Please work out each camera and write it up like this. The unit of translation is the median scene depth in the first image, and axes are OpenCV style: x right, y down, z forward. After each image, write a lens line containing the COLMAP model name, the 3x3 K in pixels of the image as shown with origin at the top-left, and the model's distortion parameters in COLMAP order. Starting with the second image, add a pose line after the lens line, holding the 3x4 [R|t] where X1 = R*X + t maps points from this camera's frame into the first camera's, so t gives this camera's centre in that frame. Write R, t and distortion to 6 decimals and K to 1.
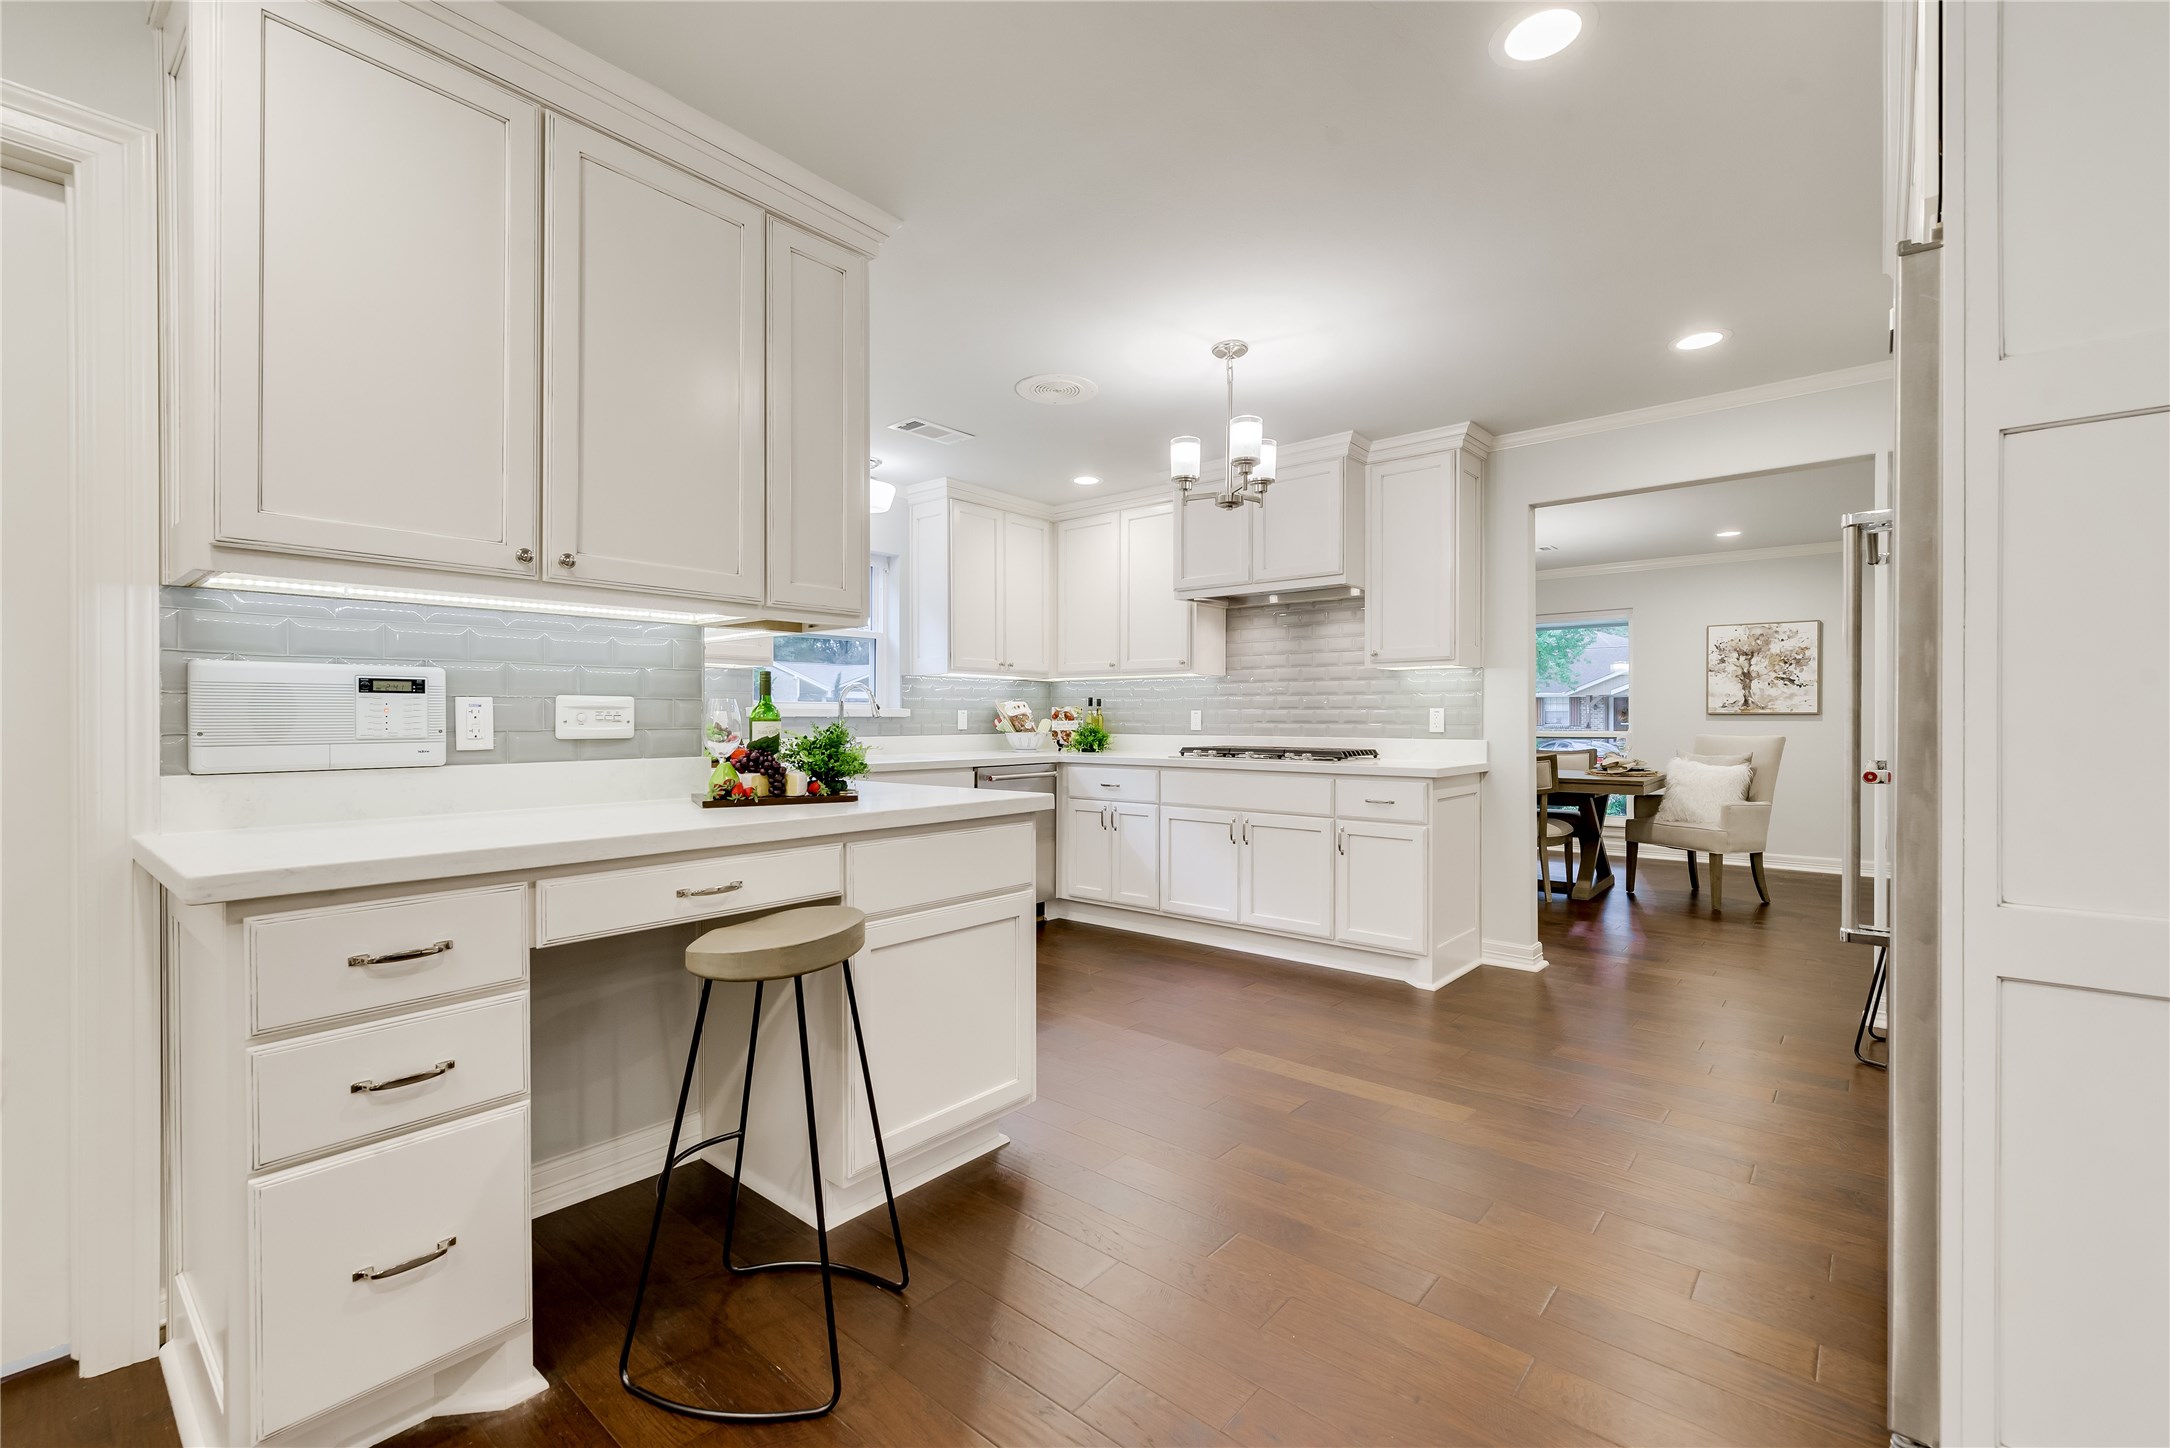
lens RADIAL K [[935.2, 0, 1075.6], [0, 935.2, 722.0], [0, 0, 1]] dist [0.000560, -0.000393]
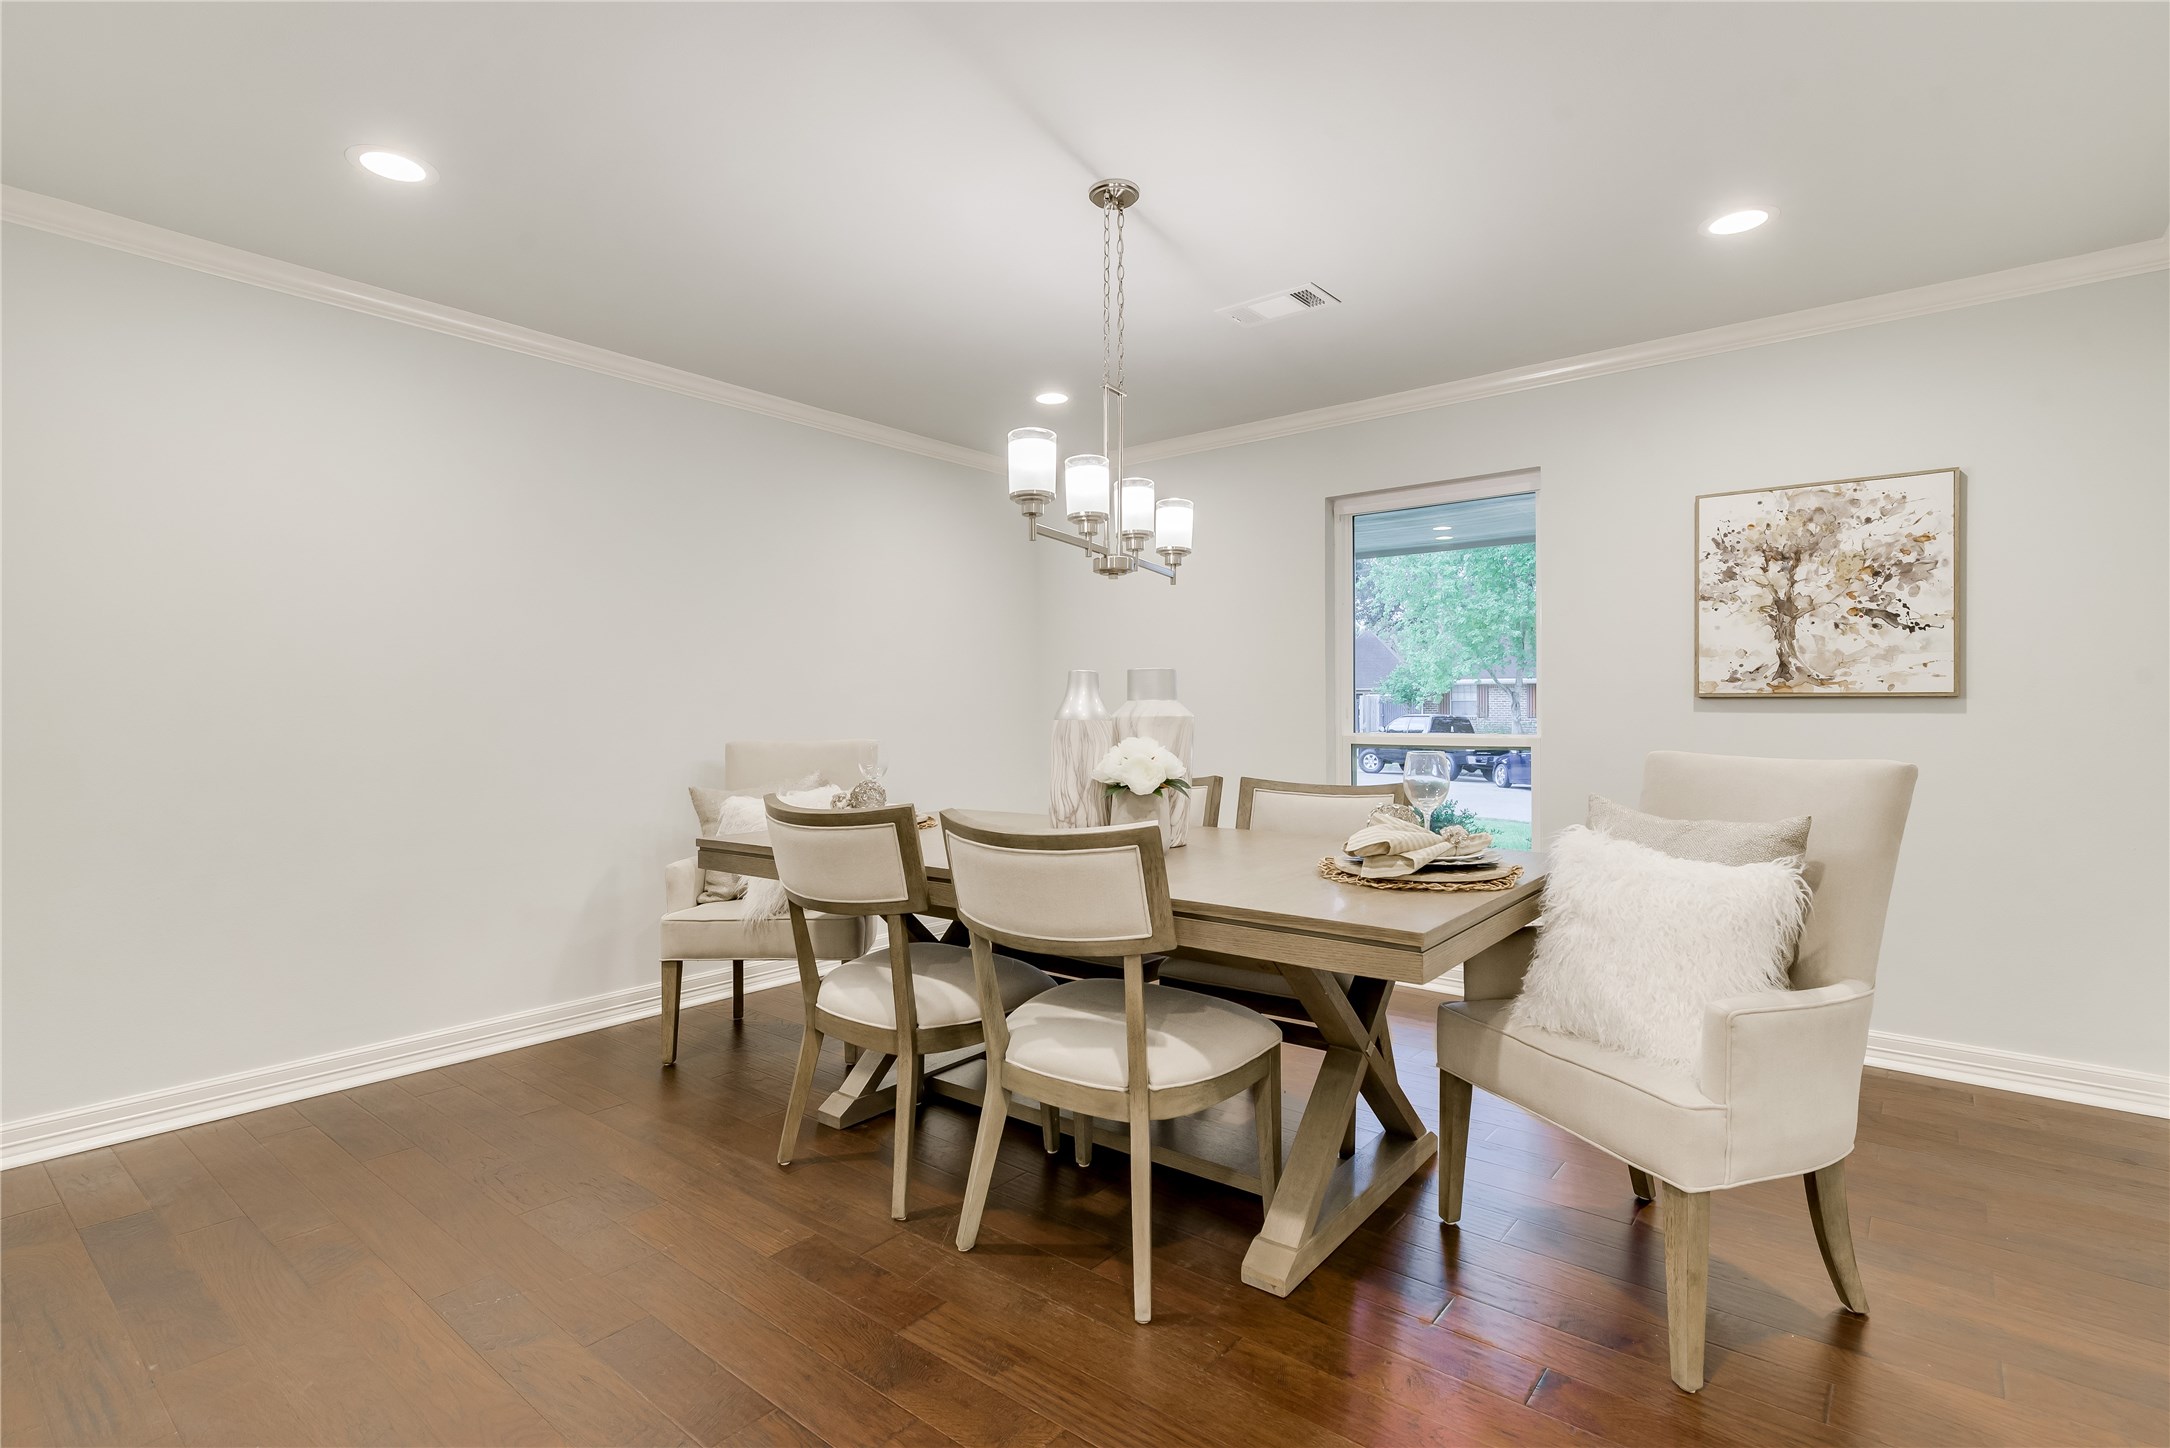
lens RADIAL K [[1031.3, 0, 1087.1], [0, 1031.3, 704.9], [0, 0, 1]] dist [0.001686, 0.000107]
pose [[0.999505, 0.002449, 0.031377, 0.391741], [-0.002199, 0.999966, -0.008010, -0.000289], [-0.031396, 0.007937, 0.999476, 0.549650]]
